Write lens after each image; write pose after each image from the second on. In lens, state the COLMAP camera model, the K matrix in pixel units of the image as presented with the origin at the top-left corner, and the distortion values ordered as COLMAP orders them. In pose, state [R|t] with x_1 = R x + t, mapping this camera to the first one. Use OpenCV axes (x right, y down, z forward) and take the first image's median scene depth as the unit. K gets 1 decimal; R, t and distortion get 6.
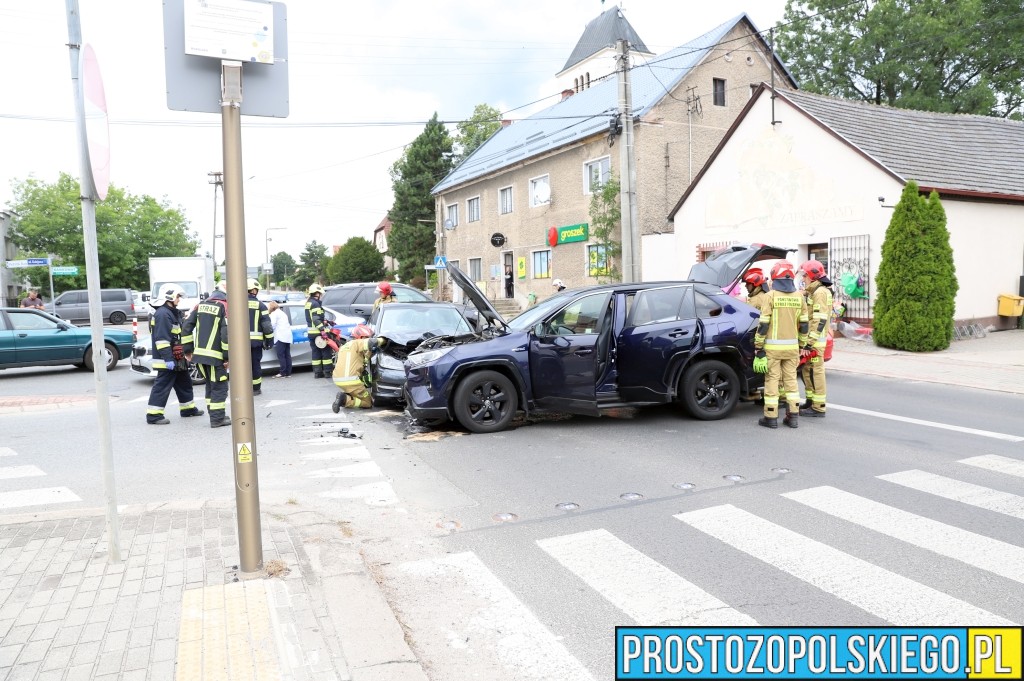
lens RADIAL K [[697.9, 0, 512.0], [0, 697.9, 340.5], [0, 0, 1]] dist [-0.110224, 0.093460]
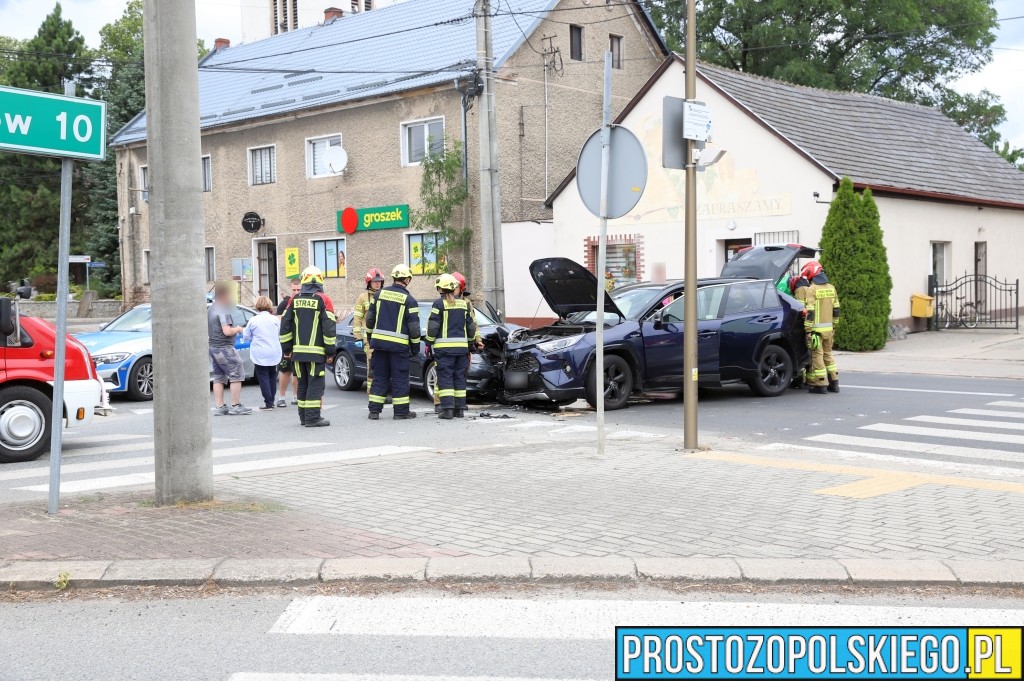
lens RADIAL K [[1127.4, 0, 512.0], [0, 1127.4, 340.5], [0, 0, 1]] dist [0.052046, 0.039077]
pose [[0.935828, -0.012707, 0.352229, -0.214700], [0.025552, 0.999166, -0.031843, 0.019190], [-0.351530, 0.038800, 0.935372, -0.170615]]
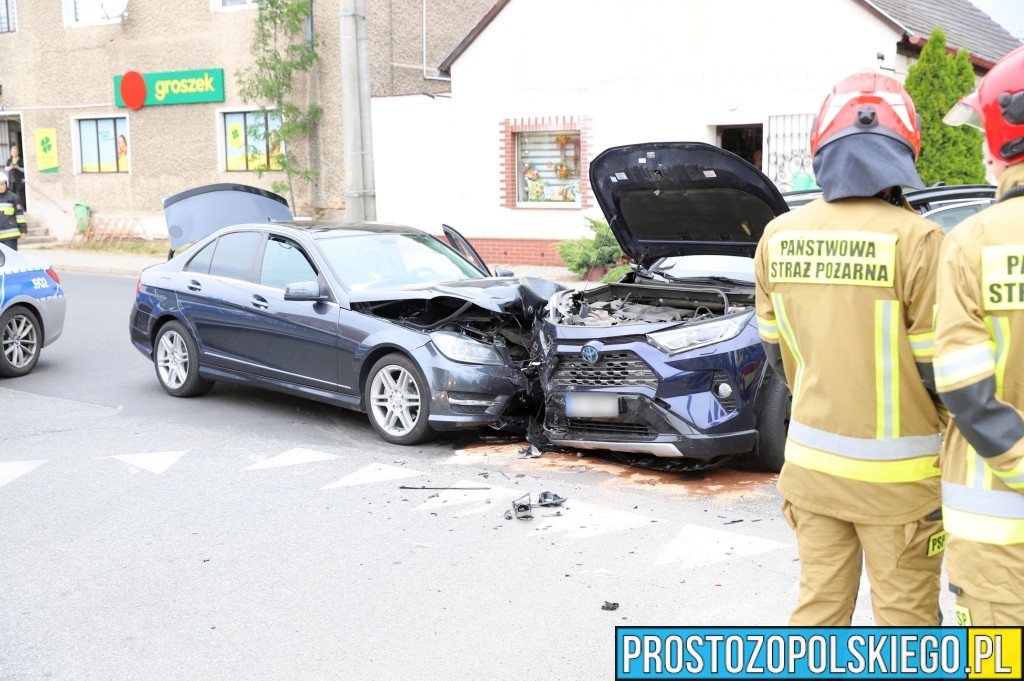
lens RADIAL K [[1239.5, 0, 512.0], [0, 1239.5, 340.5], [0, 0, 1]] dist [0.065953, 0.085878]
pose [[0.865081, -0.049177, 0.499216, -0.178651], [0.028477, 0.998393, 0.049004, -0.004996], [-0.500824, -0.028176, 0.865091, 0.076247]]
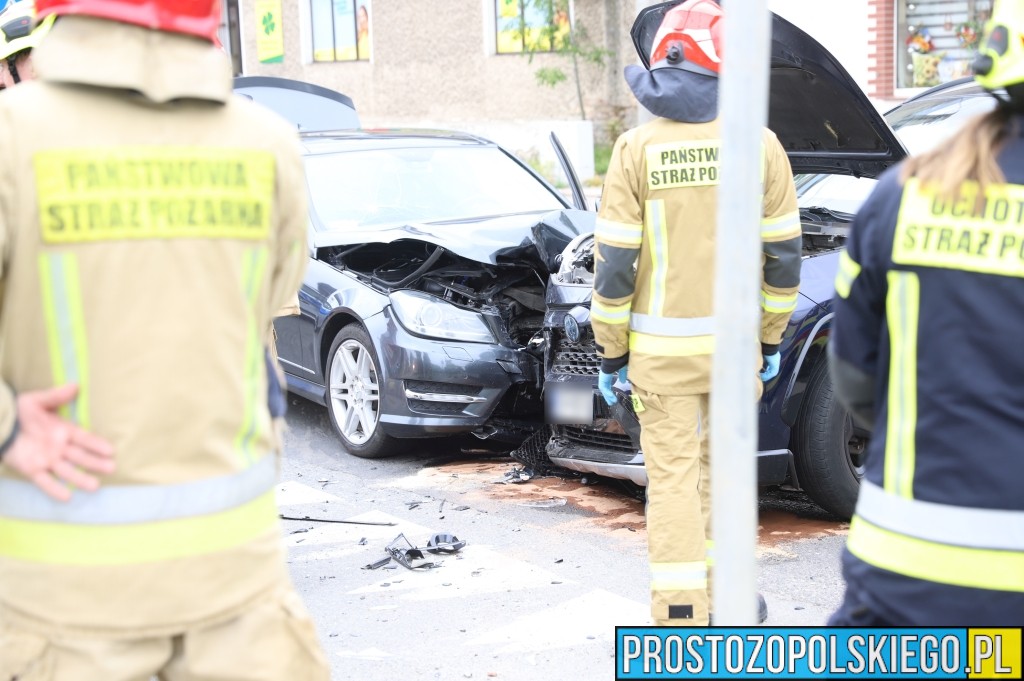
lens RADIAL K [[1916.4, 0, 512.0], [0, 1916.4, 340.5], [0, 0, 1]] dist [0.230242, 0.101857]
pose [[0.973756, -0.040897, 0.223891, -0.106226], [0.029015, 0.998003, 0.056107, -0.002289], [-0.225739, -0.048138, 0.972998, 0.040562]]
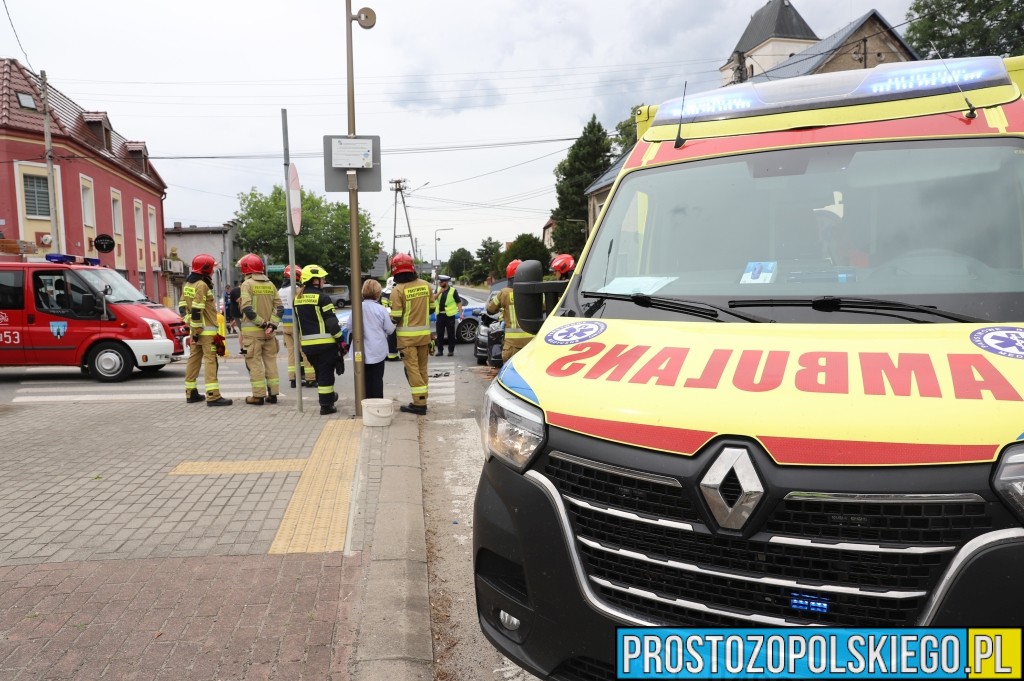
lens RADIAL K [[697.9, 0, 512.0], [0, 697.9, 340.5], [0, 0, 1]] dist [-0.110224, 0.093460]
pose [[0.968444, 0.015803, -0.248729, 0.070150], [-0.013922, 0.999860, 0.009318, 0.011091], [0.248841, -0.005561, 0.968528, -0.110190]]
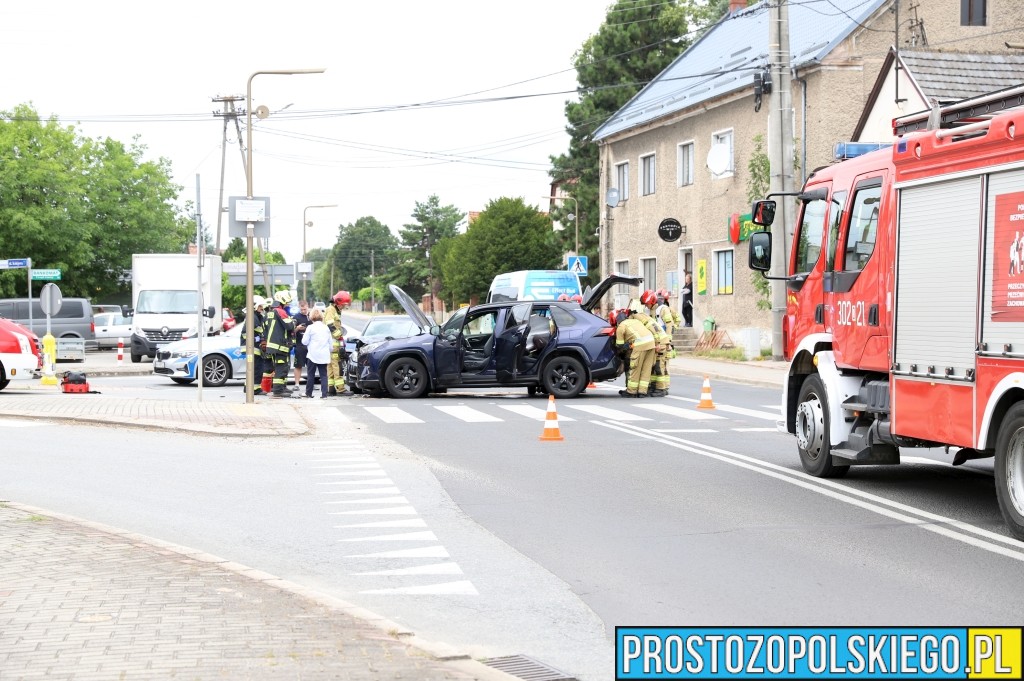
lens RADIAL K [[1916.4, 0, 512.0], [0, 1916.4, 340.5], [0, 0, 1]] dist [0.230242, 0.101857]
pose [[0.968942, 0.020624, -0.246425, 0.315500], [-0.035652, 0.997756, -0.056682, 0.061126], [0.244703, 0.063707, 0.967503, -0.775415]]
